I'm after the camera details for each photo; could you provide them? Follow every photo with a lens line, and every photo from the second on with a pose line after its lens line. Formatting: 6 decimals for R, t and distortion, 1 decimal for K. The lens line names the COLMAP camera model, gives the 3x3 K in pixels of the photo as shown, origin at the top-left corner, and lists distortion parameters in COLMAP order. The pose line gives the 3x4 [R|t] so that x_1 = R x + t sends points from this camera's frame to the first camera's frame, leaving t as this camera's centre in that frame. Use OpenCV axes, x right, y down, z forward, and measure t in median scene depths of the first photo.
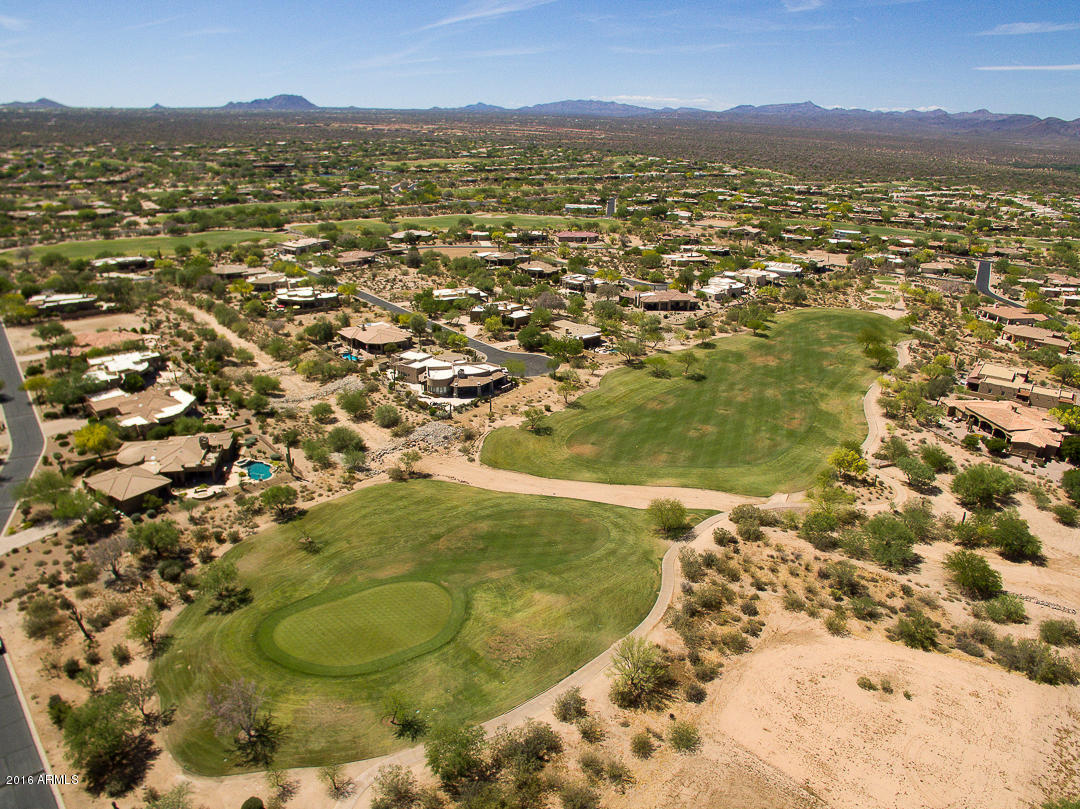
lens RADIAL K [[744.3, 0, 543.6], [0, 744.3, 410.1], [0, 0, 1]] dist [-0.125159, 0.090410]
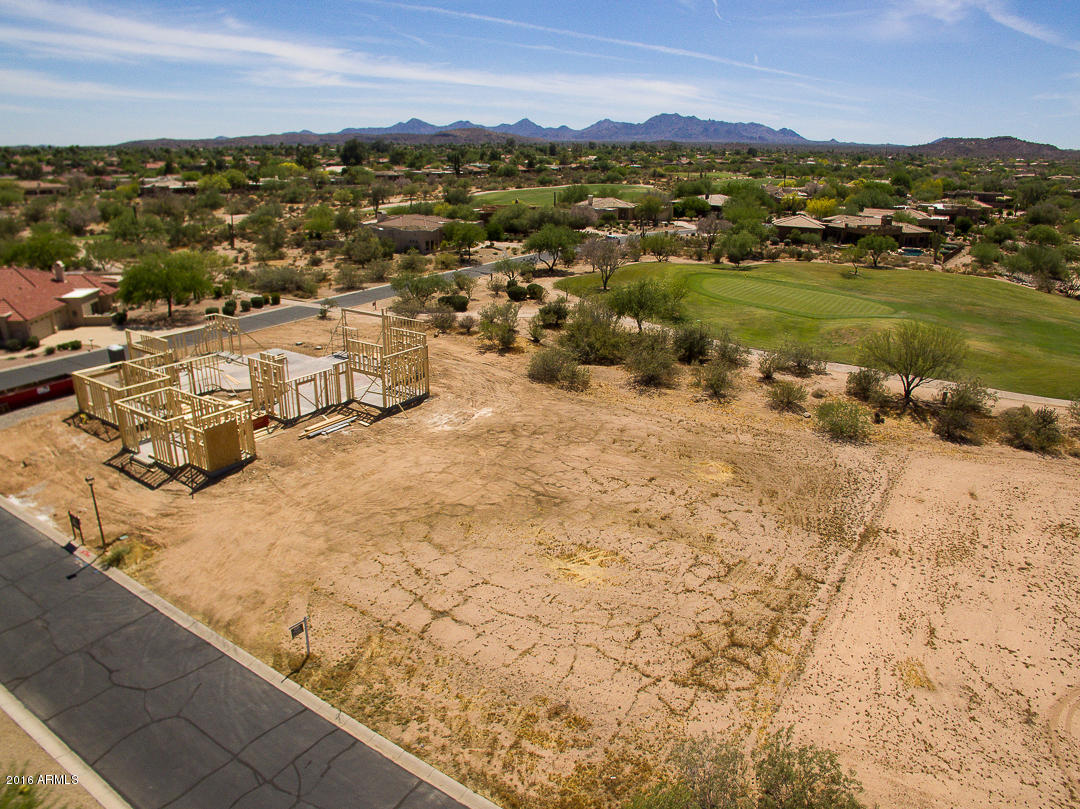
lens RADIAL K [[728.0, 0, 544.9], [0, 728.0, 412.7], [0, 0, 1]] dist [-0.124638, 0.090614]
pose [[0.231373, 0.322928, -0.917706, 0.206094], [-0.363964, 0.903534, 0.226178, 0.123422], [0.902218, 0.281680, 0.326588, 0.182074]]
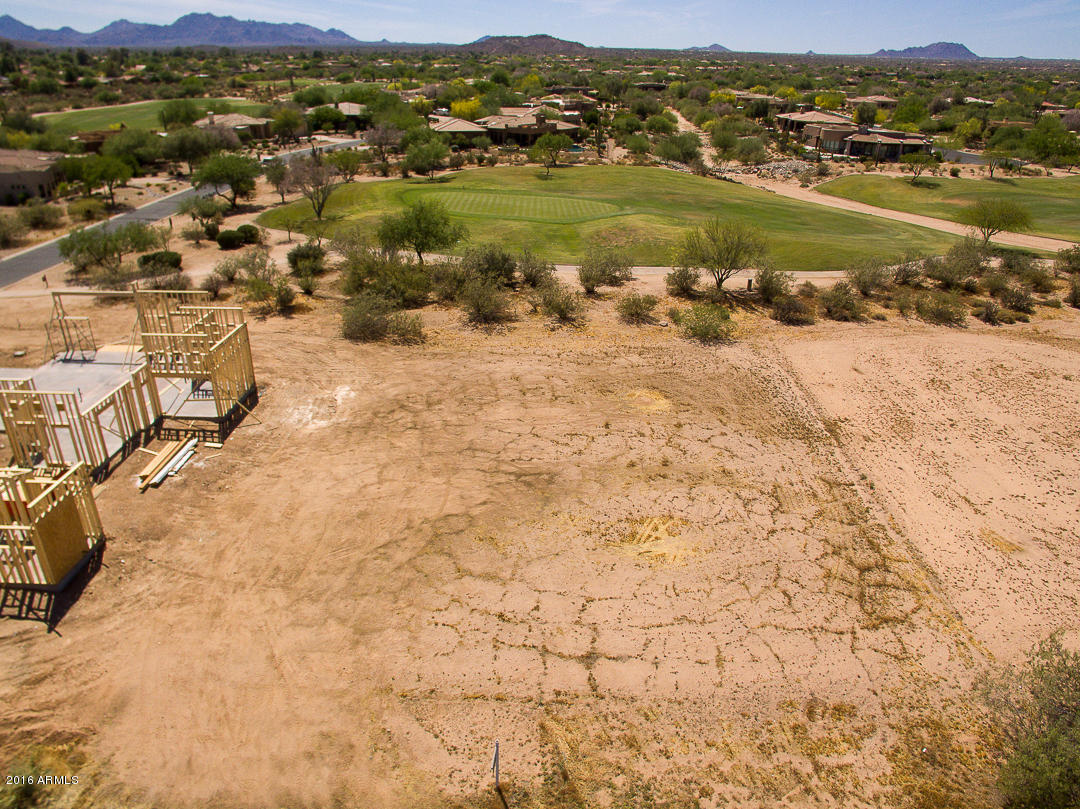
lens RADIAL K [[744.3, 0, 543.6], [0, 744.3, 410.1], [0, 0, 1]] dist [-0.125159, 0.090410]
pose [[0.711550, 0.300407, -0.635179, 0.155773], [-0.259397, 0.952446, 0.159872, 0.140321], [0.653001, 0.051007, 0.755638, 0.141193]]
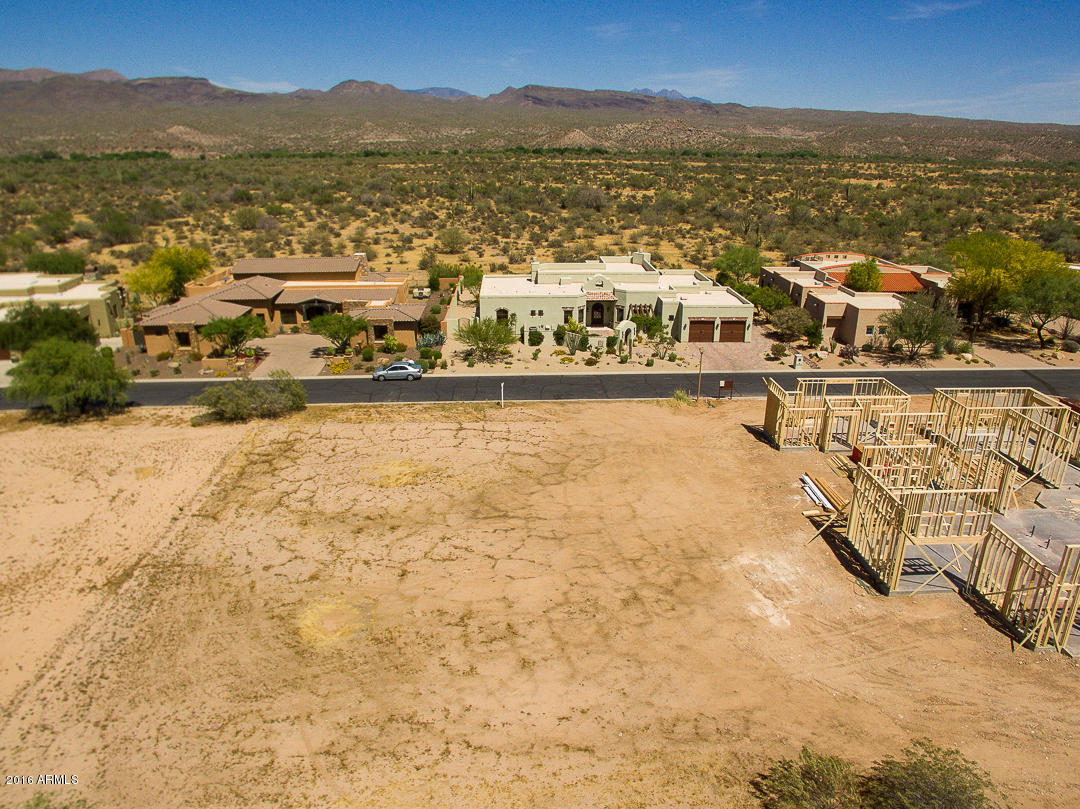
lens RADIAL K [[766.3, 0, 545.3], [0, 766.3, 406.1], [0, 0, 1]] dist [-0.125995, 0.094774]
pose [[-0.757028, -0.239583, 0.607872, -0.007234], [0.218841, 0.783637, 0.581396, 0.078372], [-0.615643, 0.573161, -0.540805, 0.291910]]
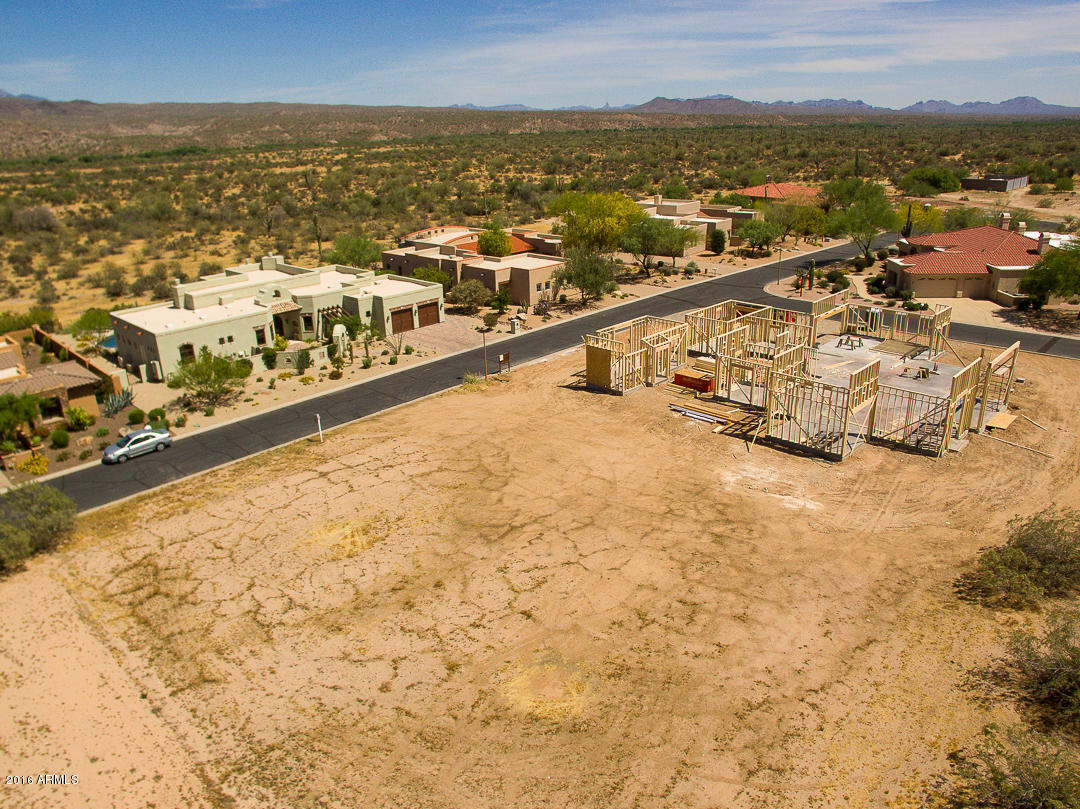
lens RADIAL K [[783.2, 0, 546.0], [0, 783.2, 405.3], [0, 0, 1]] dist [-0.125511, 0.096715]
pose [[-0.998954, 0.026700, -0.037121, 0.075672], [-0.004515, 0.750246, 0.661143, 0.071618], [0.045502, 0.660619, -0.749341, 0.316888]]
